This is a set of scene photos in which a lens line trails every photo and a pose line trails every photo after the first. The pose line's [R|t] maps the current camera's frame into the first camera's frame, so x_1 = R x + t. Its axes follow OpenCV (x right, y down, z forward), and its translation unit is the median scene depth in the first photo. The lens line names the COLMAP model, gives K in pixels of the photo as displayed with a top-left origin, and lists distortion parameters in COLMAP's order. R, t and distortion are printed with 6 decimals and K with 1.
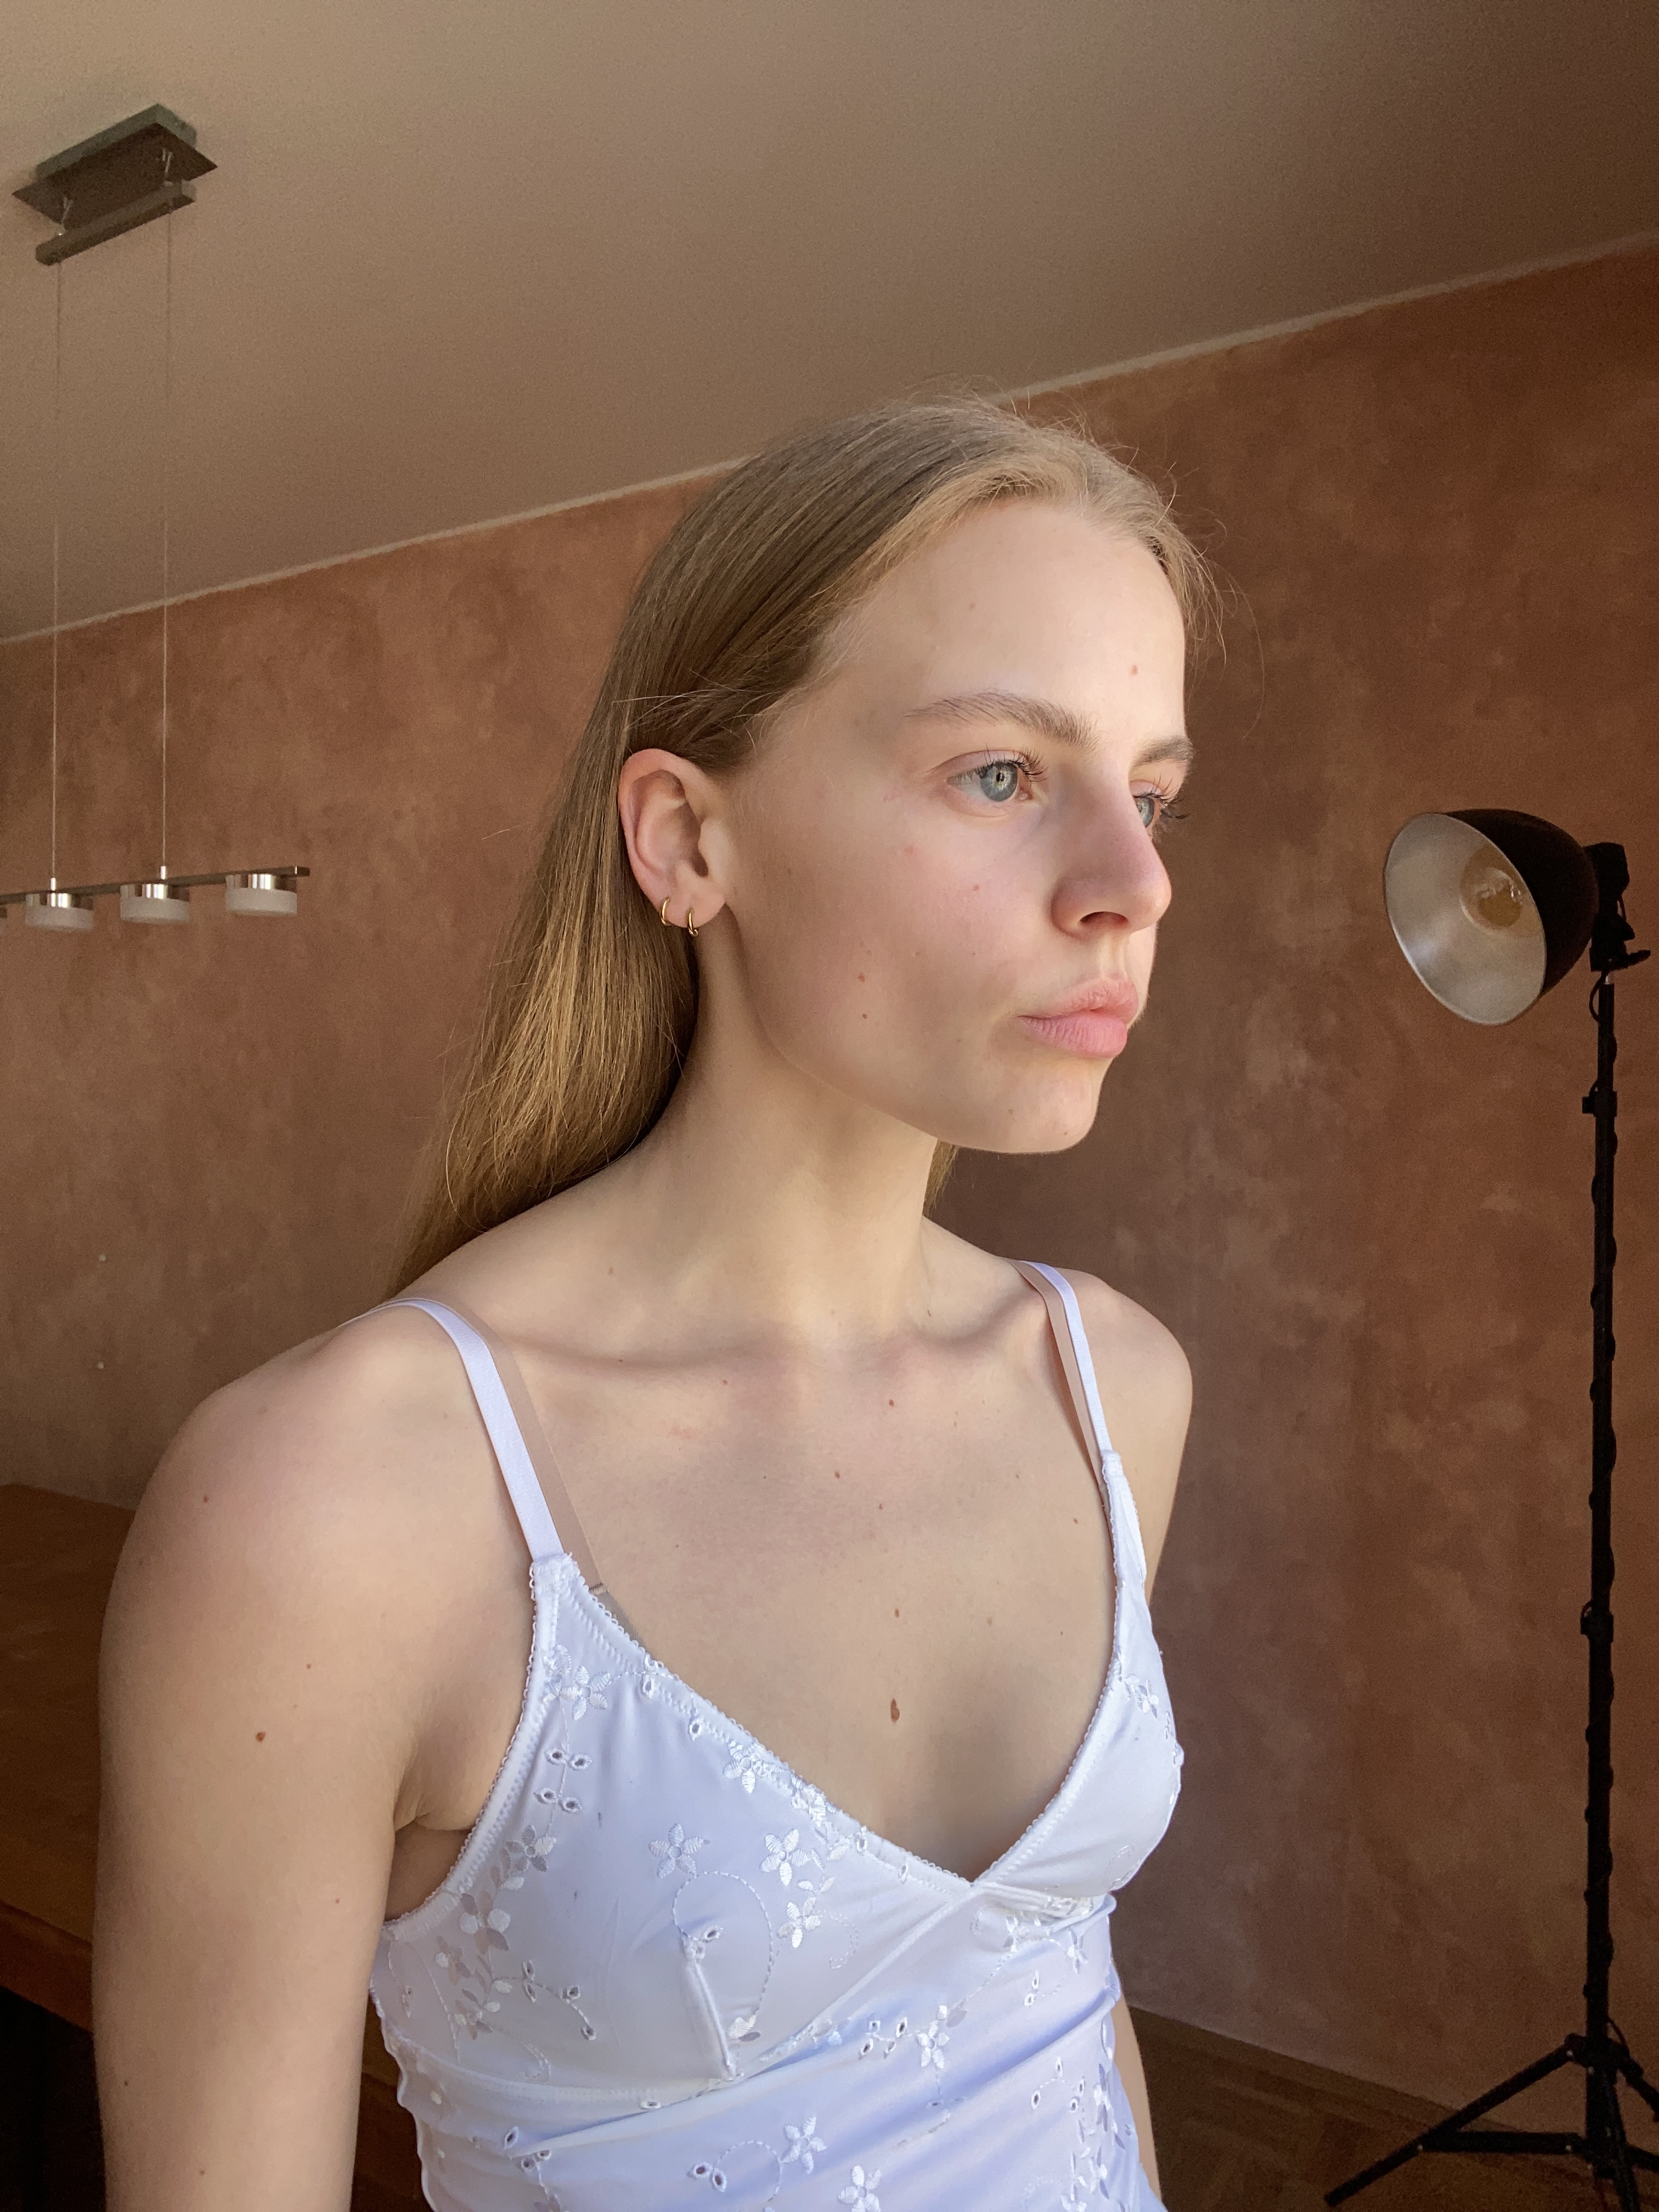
lens RADIAL K [[1515.4, 0, 831.7], [0, 1515.4, 1104.7], [0, 0, 1]] dist [0.026885, -0.026313]
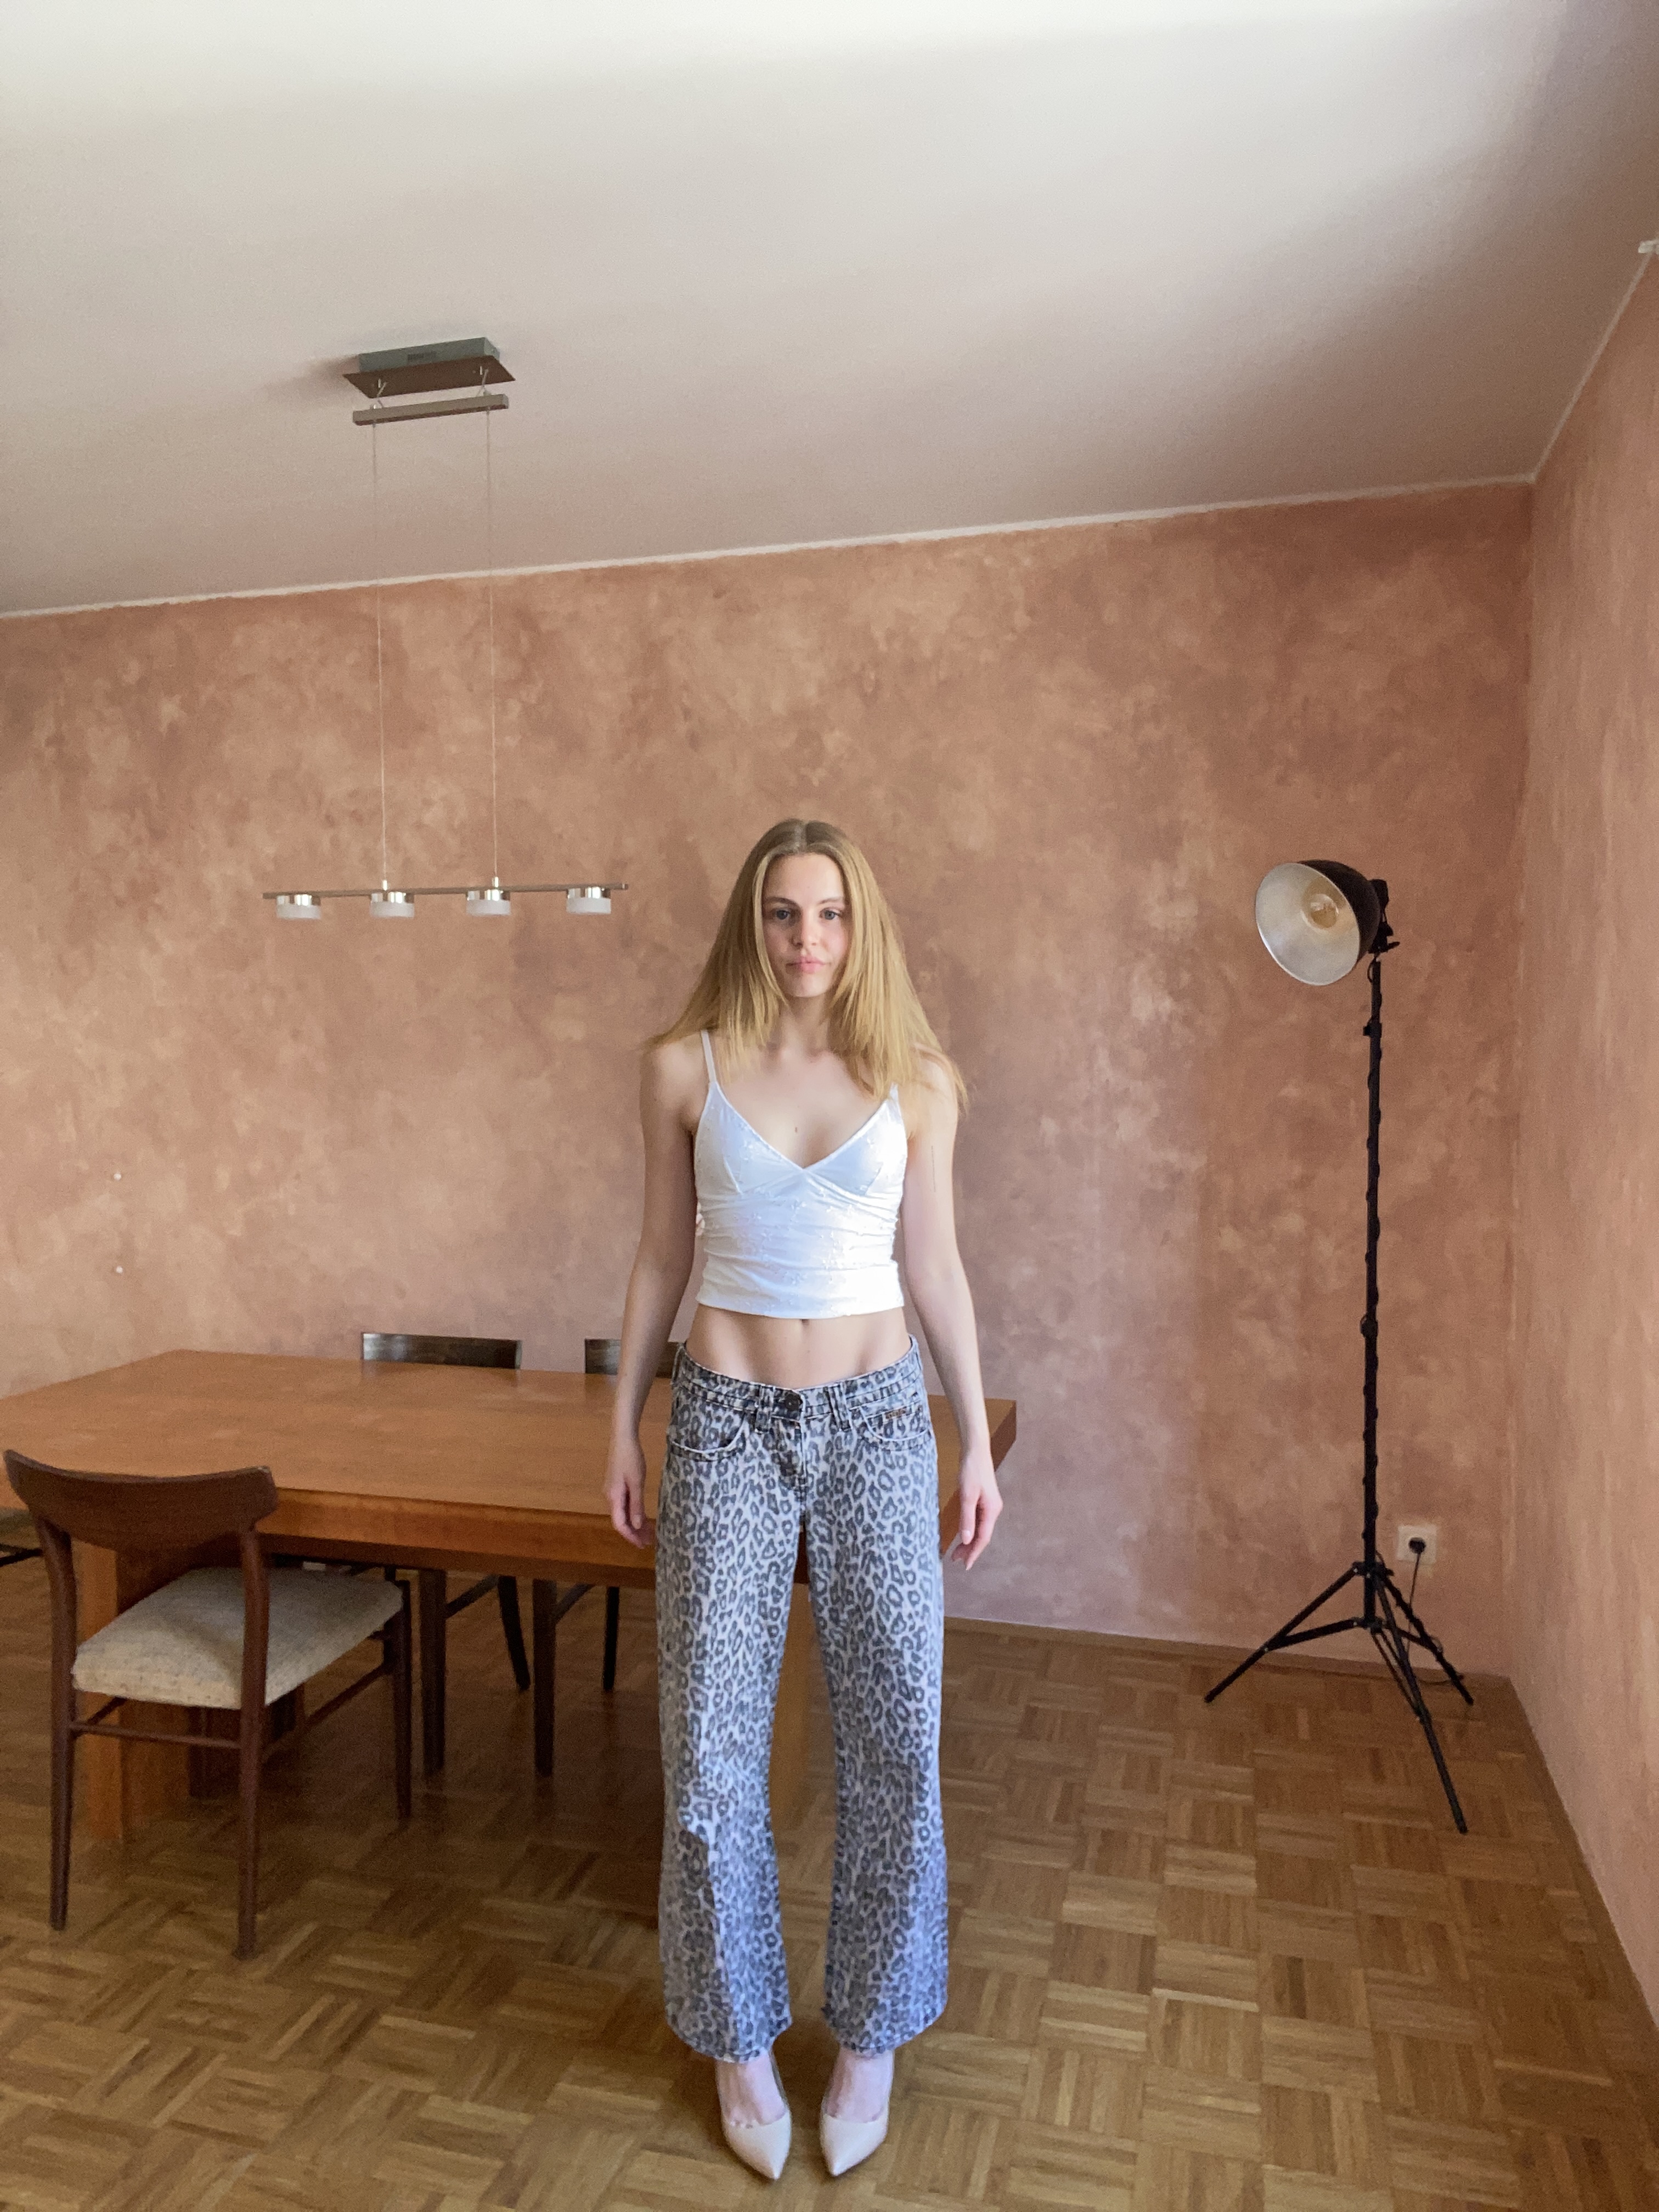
lens RADIAL K [[1515.4, 0, 825.4], [0, 1515.4, 1104.8], [0, 0, 1]] dist [0.026885, -0.026313]
pose [[0.965371, -0.024624, 0.259717, -0.445073], [0.011326, 0.998553, 0.052574, -0.011761], [-0.260636, -0.047812, 0.964252, -0.412316]]
